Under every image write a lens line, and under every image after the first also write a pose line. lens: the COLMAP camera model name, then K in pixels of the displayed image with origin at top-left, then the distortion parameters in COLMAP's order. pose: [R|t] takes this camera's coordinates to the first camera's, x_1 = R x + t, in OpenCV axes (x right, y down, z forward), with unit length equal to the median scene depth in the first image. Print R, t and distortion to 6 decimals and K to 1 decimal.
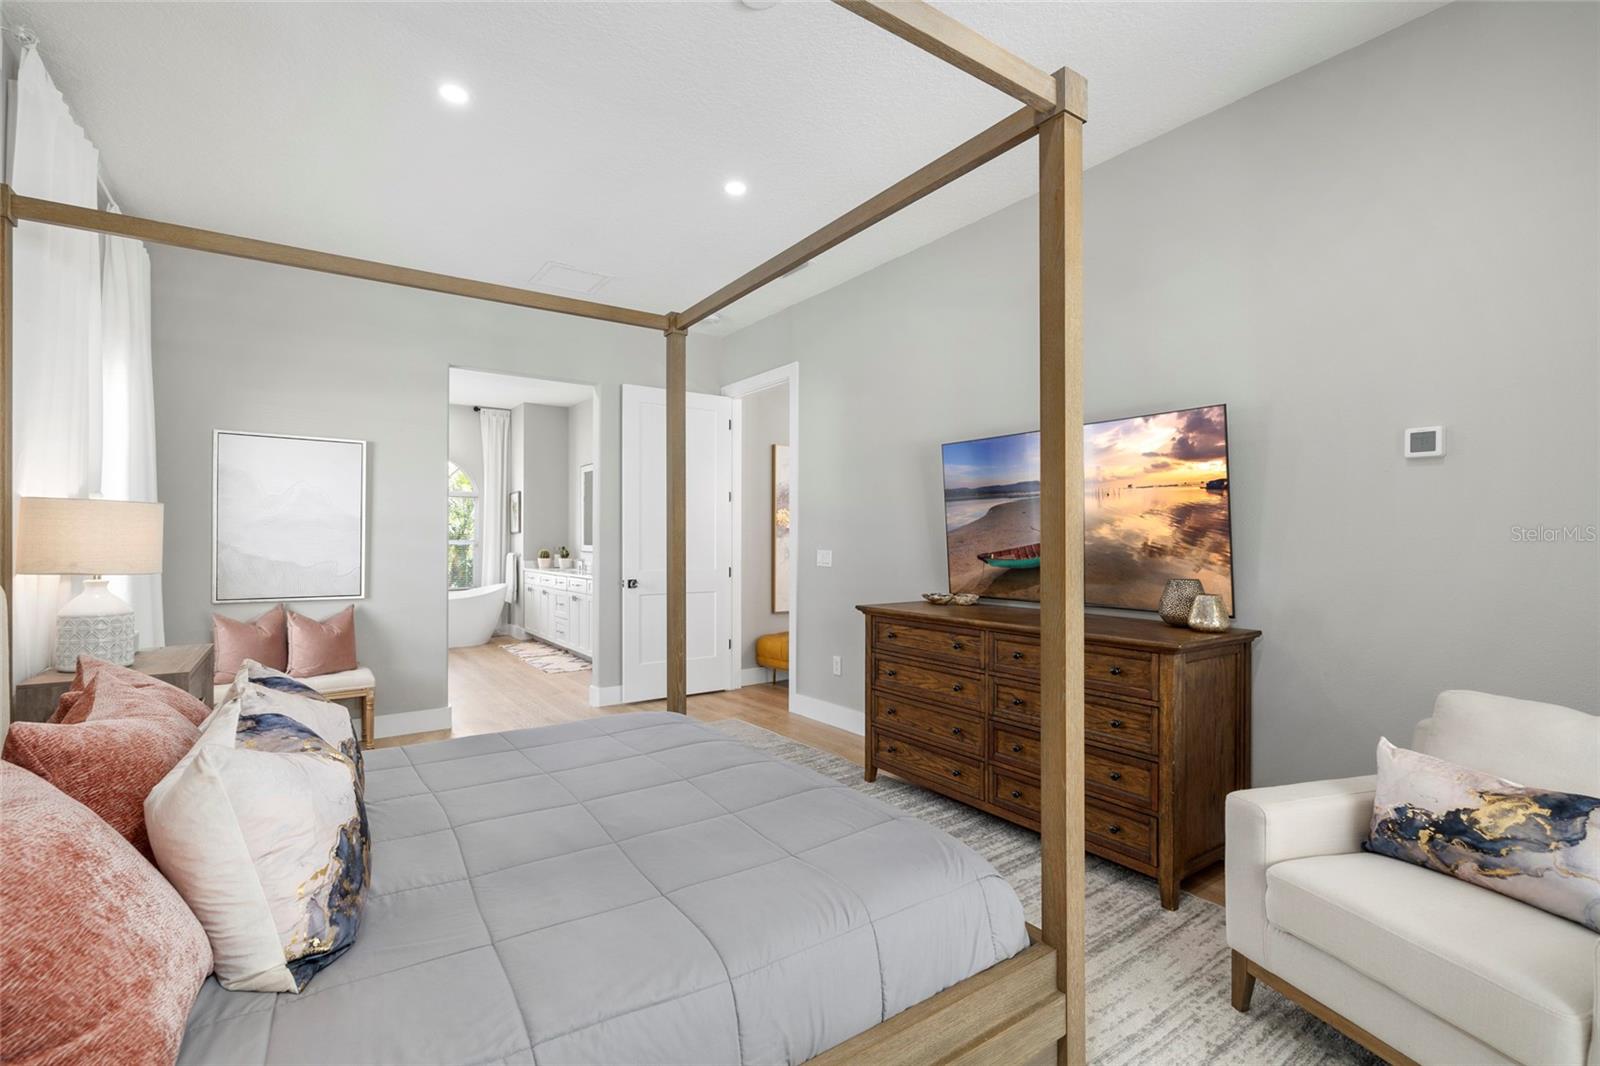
lens RADIAL K [[711.0, 0, 800.3], [0, 711.0, 529.0], [0, 0, 1]] dist [-0.004847, 0.000892]
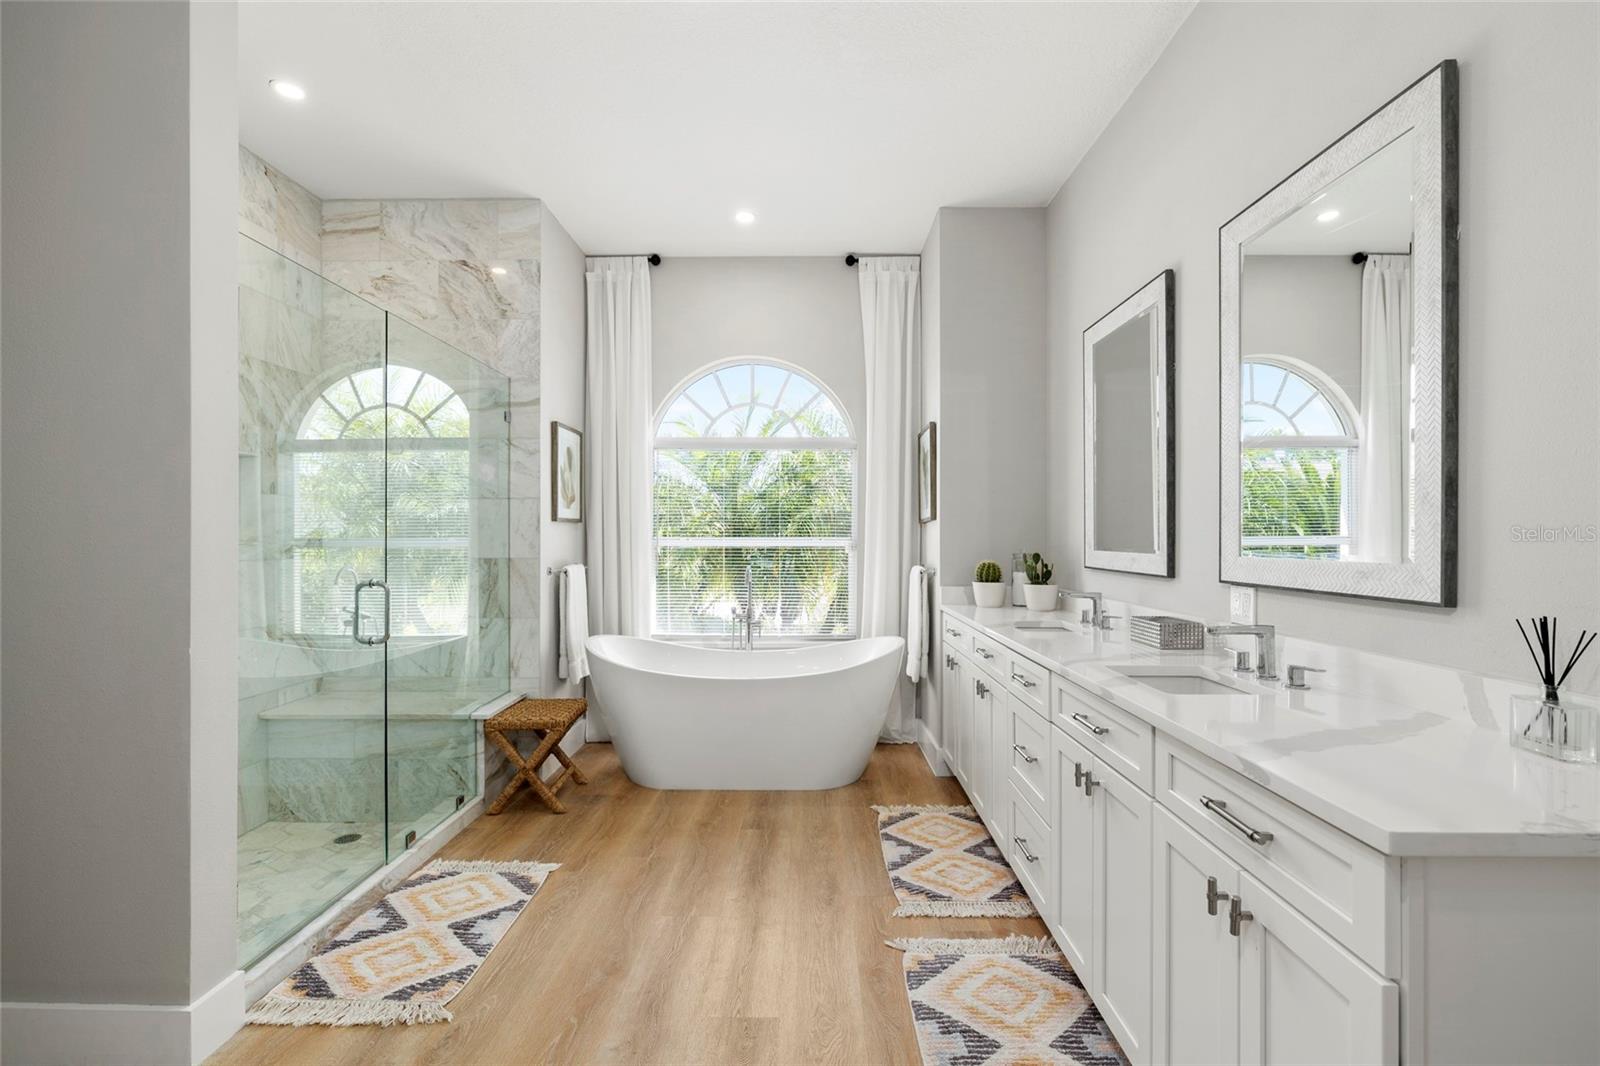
lens RADIAL K [[711.0, 0, 793.2], [0, 711.0, 535.3], [0, 0, 1]] dist [-0.004847, 0.000892]
pose [[0.795025, -0.000944, -0.606576, -0.203024], [0.001595, 0.999999, 0.000534, 0.014158], [0.606575, -0.001392, 0.795025, 0.610383]]
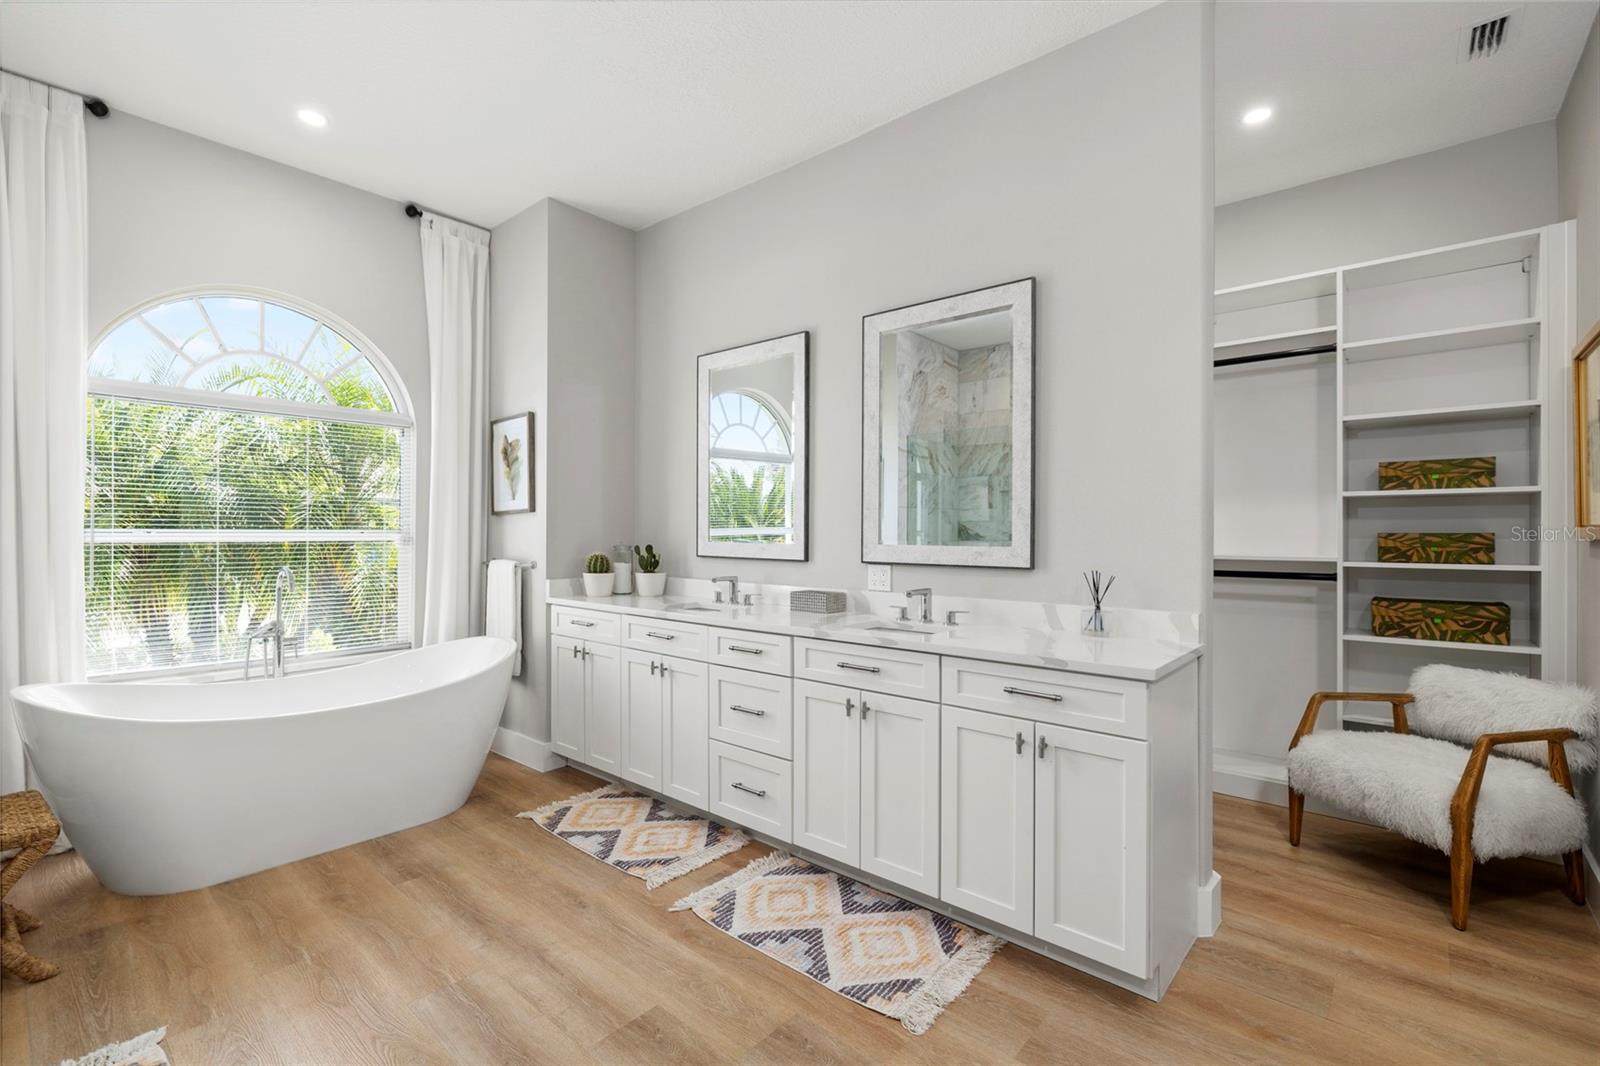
lens RADIAL K [[711.0, 0, 798.5], [0, 711.0, 525.6], [0, 0, 1]] dist [-0.004847, 0.000892]
pose [[0.977151, 0.004896, 0.212489, -0.329578], [-0.004383, 0.999986, -0.002886, 0.013631], [-0.212501, 0.001889, 0.977159, 0.560723]]
